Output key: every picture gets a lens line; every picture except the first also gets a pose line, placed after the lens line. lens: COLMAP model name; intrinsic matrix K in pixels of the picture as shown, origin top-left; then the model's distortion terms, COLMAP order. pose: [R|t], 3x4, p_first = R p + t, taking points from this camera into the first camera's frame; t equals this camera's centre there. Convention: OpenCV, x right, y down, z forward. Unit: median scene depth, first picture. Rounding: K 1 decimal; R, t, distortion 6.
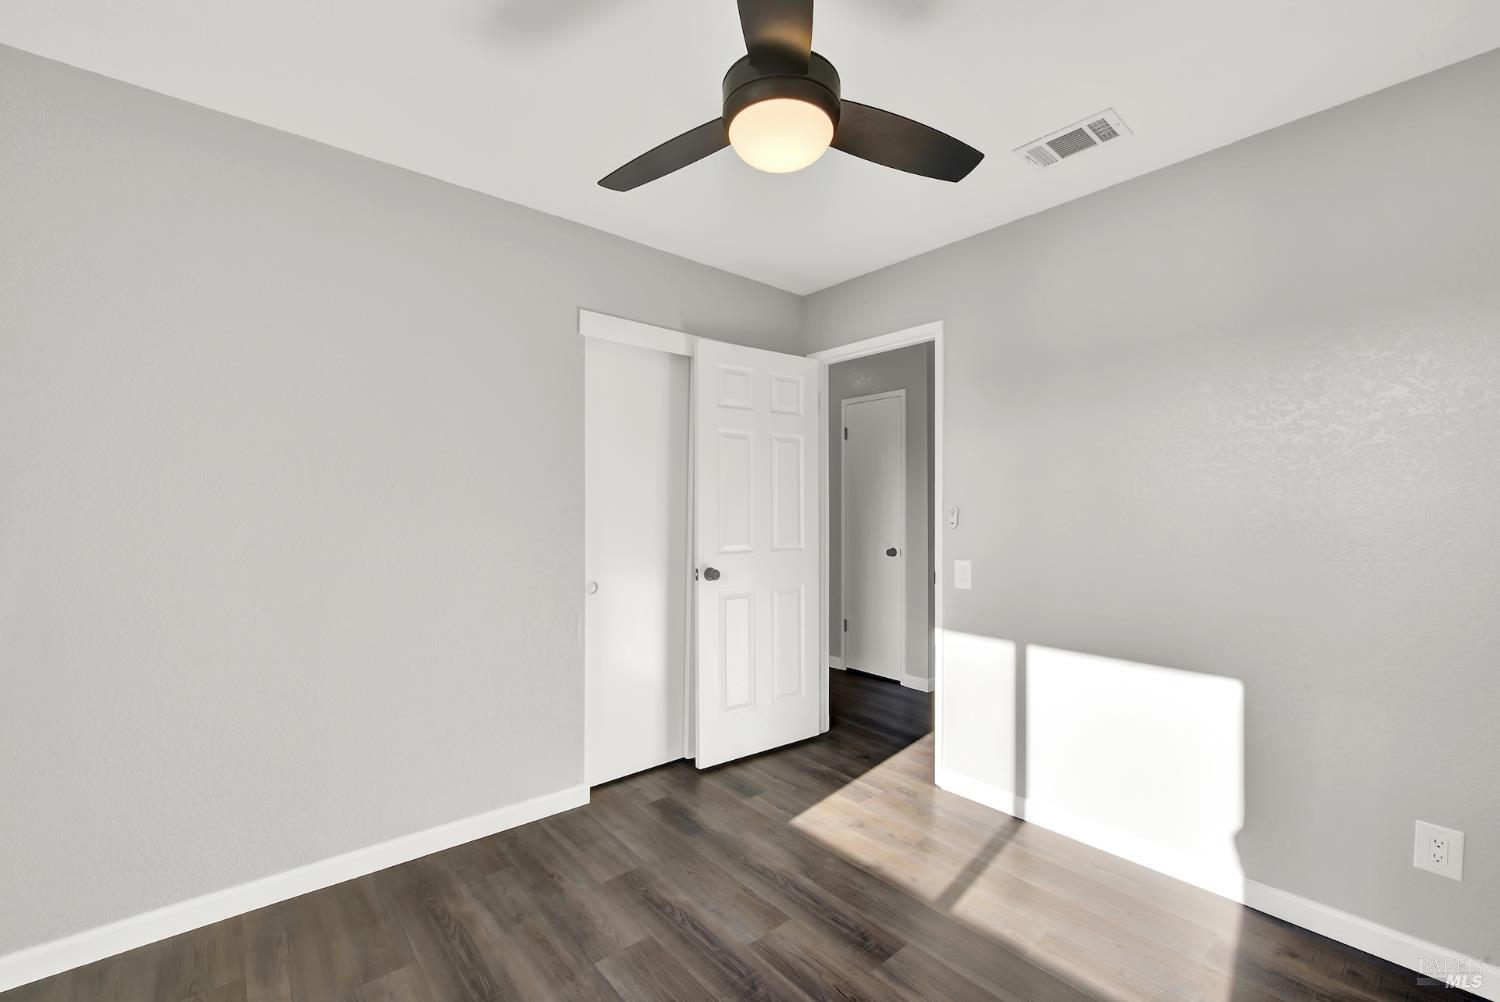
lens RADIAL K [[614.5, 0, 746.3], [0, 614.5, 502.8], [0, 0, 1]] dist [-0.000668, -0.000155]
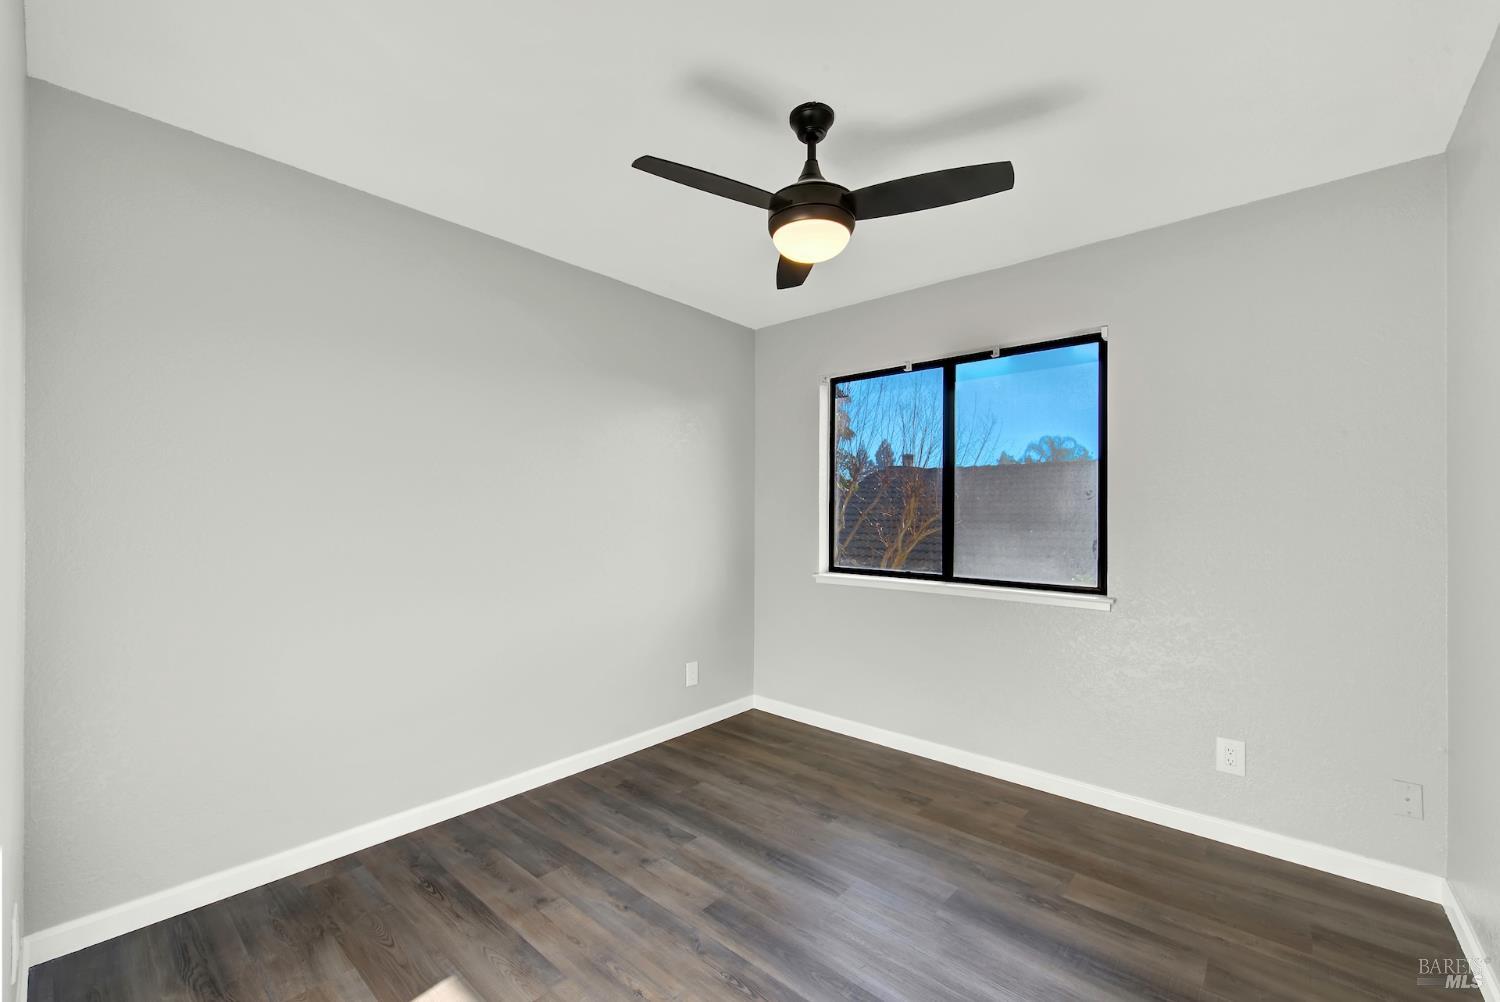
lens RADIAL K [[614.5, 0, 746.3], [0, 614.5, 502.8], [0, 0, 1]] dist [-0.000668, -0.000155]
pose [[-0.993229, -0.002236, -0.116155, 0.196822], [0.000320, 0.999758, -0.021988, 0.006867], [0.116176, -0.021876, -0.992988, 1.324706]]
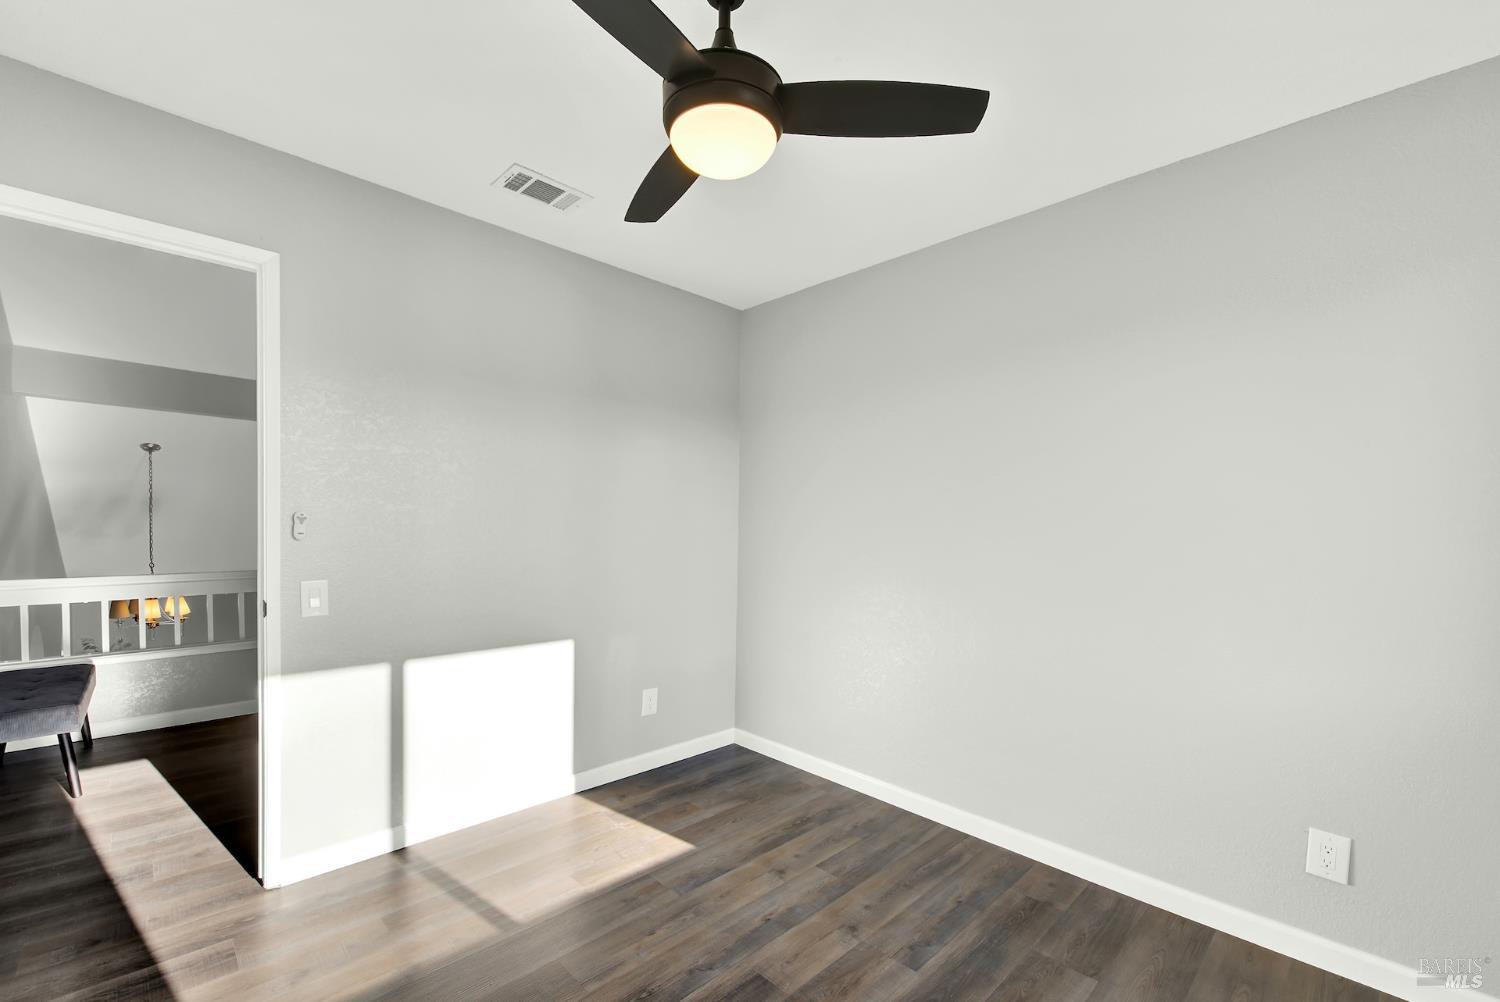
lens RADIAL K [[614.5, 0, 746.3], [0, 614.5, 502.8], [0, 0, 1]] dist [-0.000668, -0.000155]
pose [[-0.057973, 0.036848, 0.997638, -0.569991], [-0.027960, 0.998867, -0.038519, 0.008502], [-0.997927, -0.030127, -0.056877, 0.574174]]
